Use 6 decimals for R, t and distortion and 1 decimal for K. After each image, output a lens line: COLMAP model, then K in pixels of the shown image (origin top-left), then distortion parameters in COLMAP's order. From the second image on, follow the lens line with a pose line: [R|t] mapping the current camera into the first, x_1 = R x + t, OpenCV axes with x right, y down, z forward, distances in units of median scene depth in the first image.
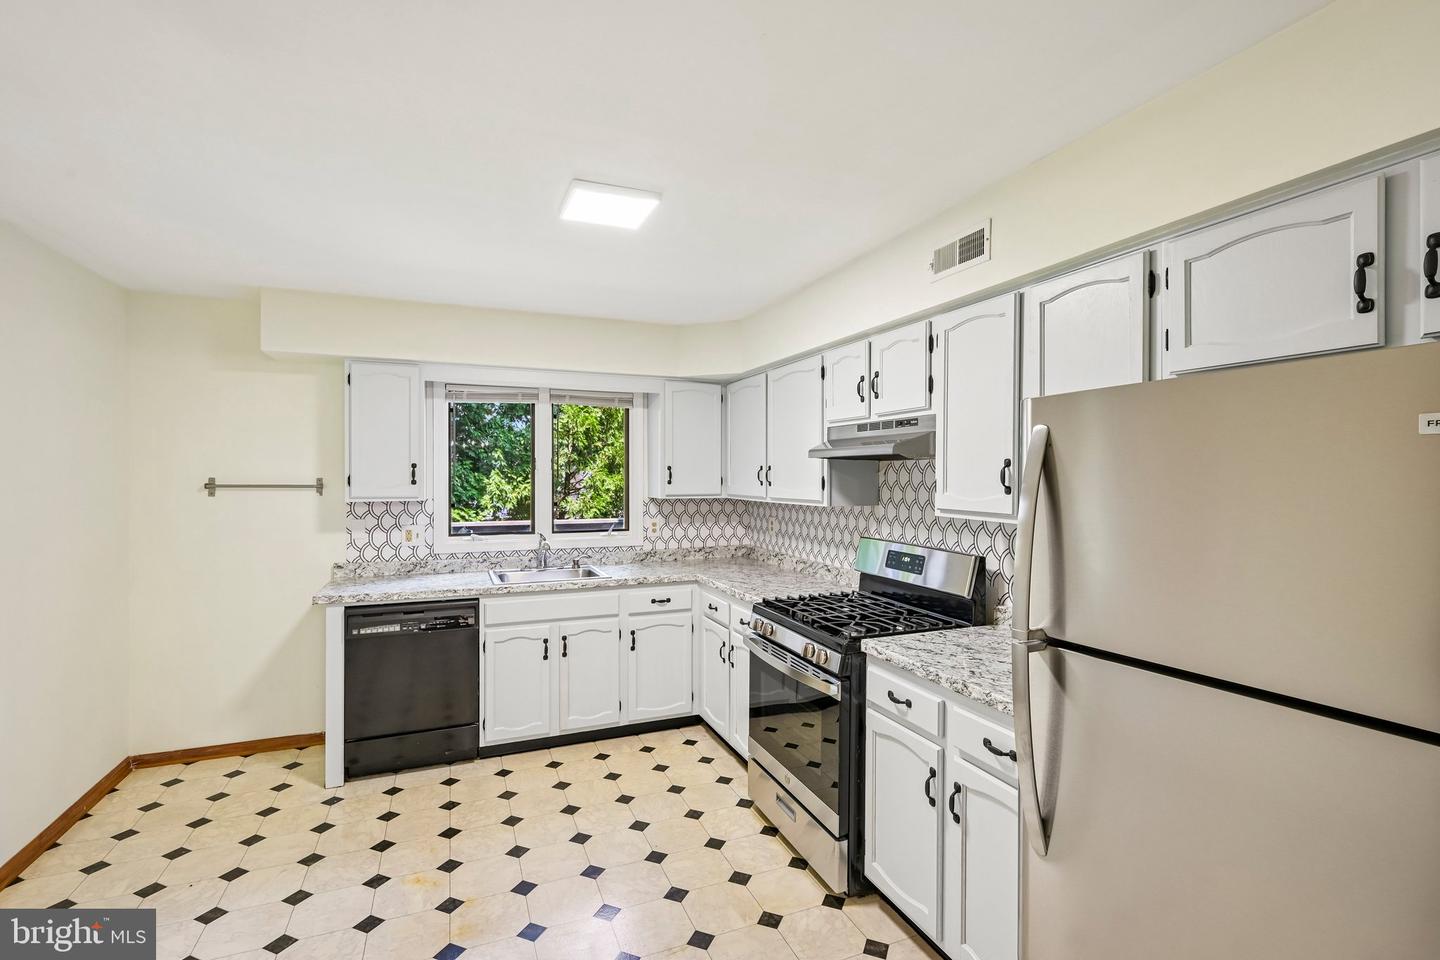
lens RADIAL K [[657.8, 0, 720.0], [0, 657.8, 480.0], [0, 0, 1]] dist [0.001490, 0.000291]
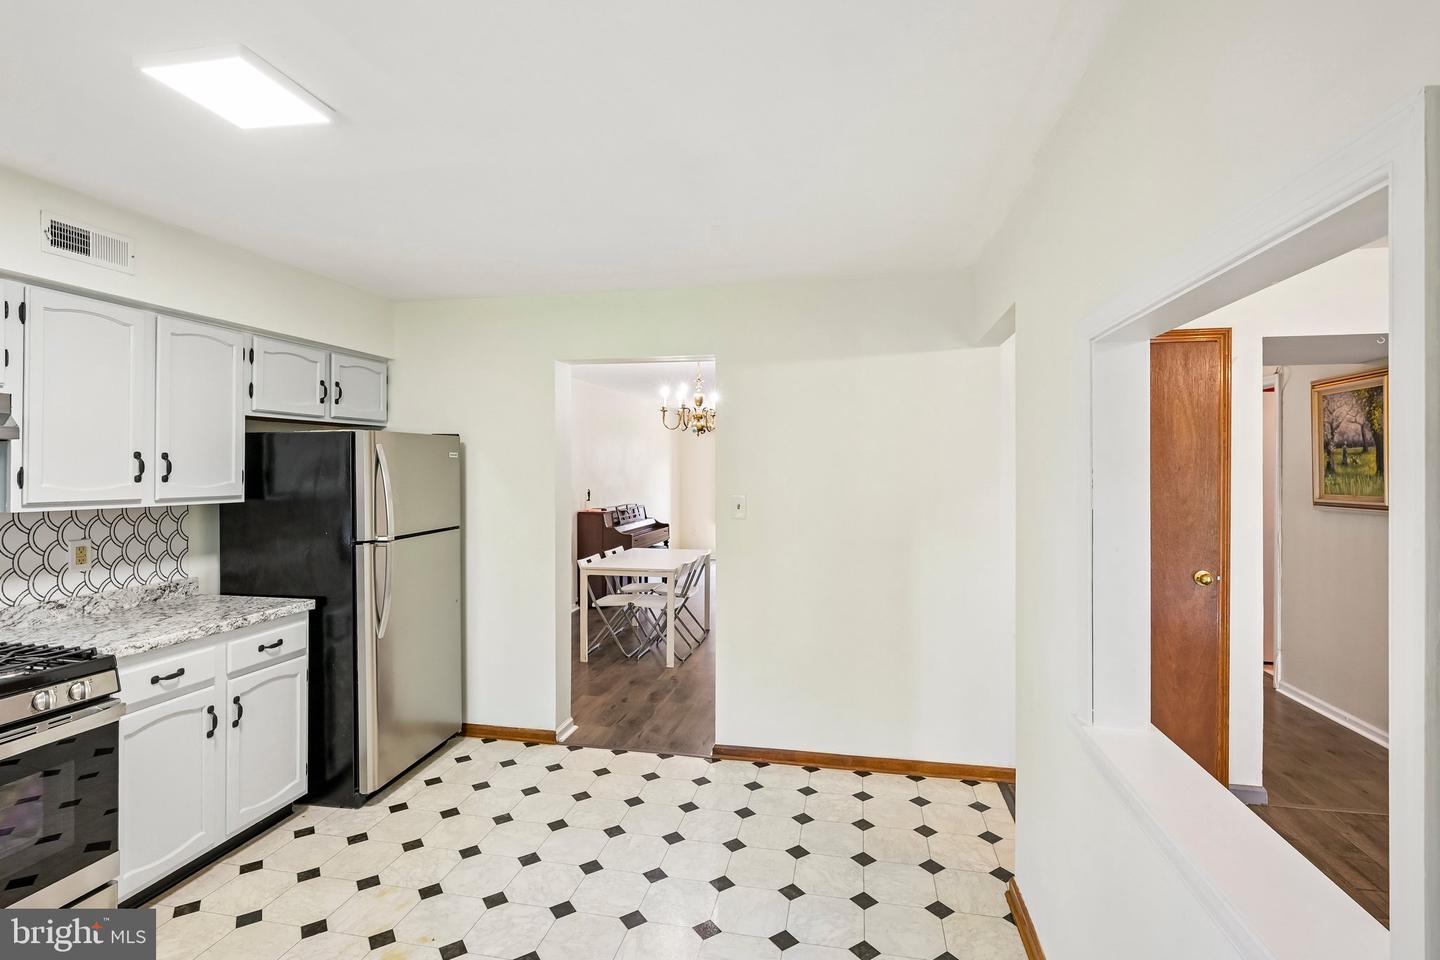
lens RADIAL K [[677.4, 0, 721.0], [0, 677.4, 466.4], [0, 0, 1]] dist [0.001886, 0.000319]
pose [[-0.833123, 0.000694, 0.553087, -0.661480], [0.002074, 0.999996, 0.001869, -0.003530], [-0.553084, 0.002704, -0.833121, 0.870328]]
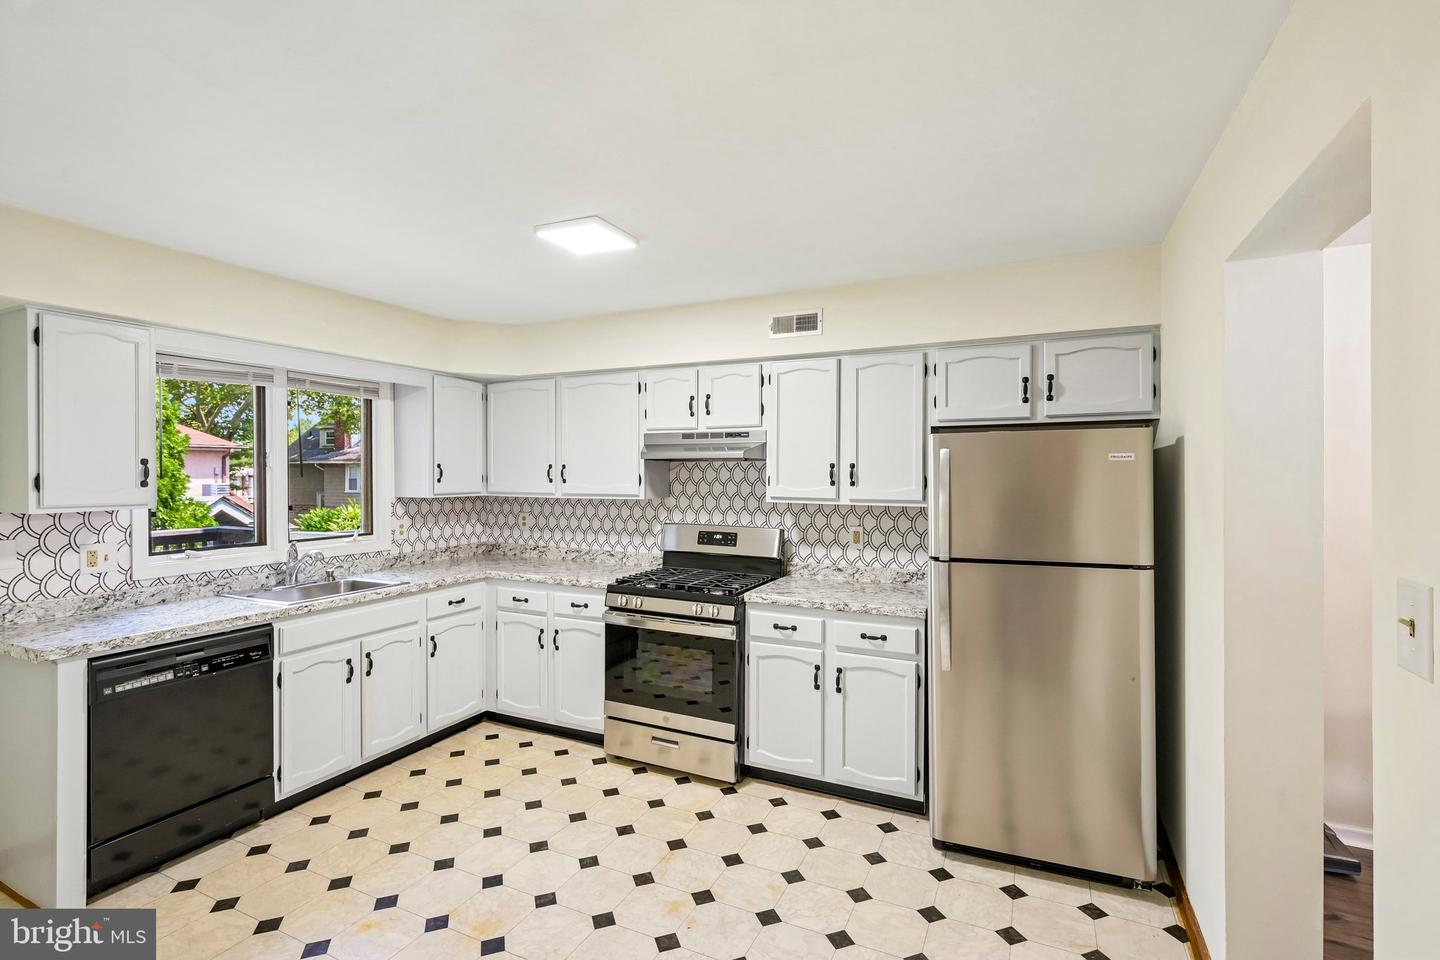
lens RADIAL K [[664.4, 0, 723.4], [0, 664.4, 473.3], [0, 0, 1]] dist [0.002773, 0.000373]
pose [[0.741174, -0.002913, 0.671307, -0.500626], [0.005327, 0.999985, -0.001542, -0.004117], [-0.671292, 0.004719, 0.741178, -0.001268]]
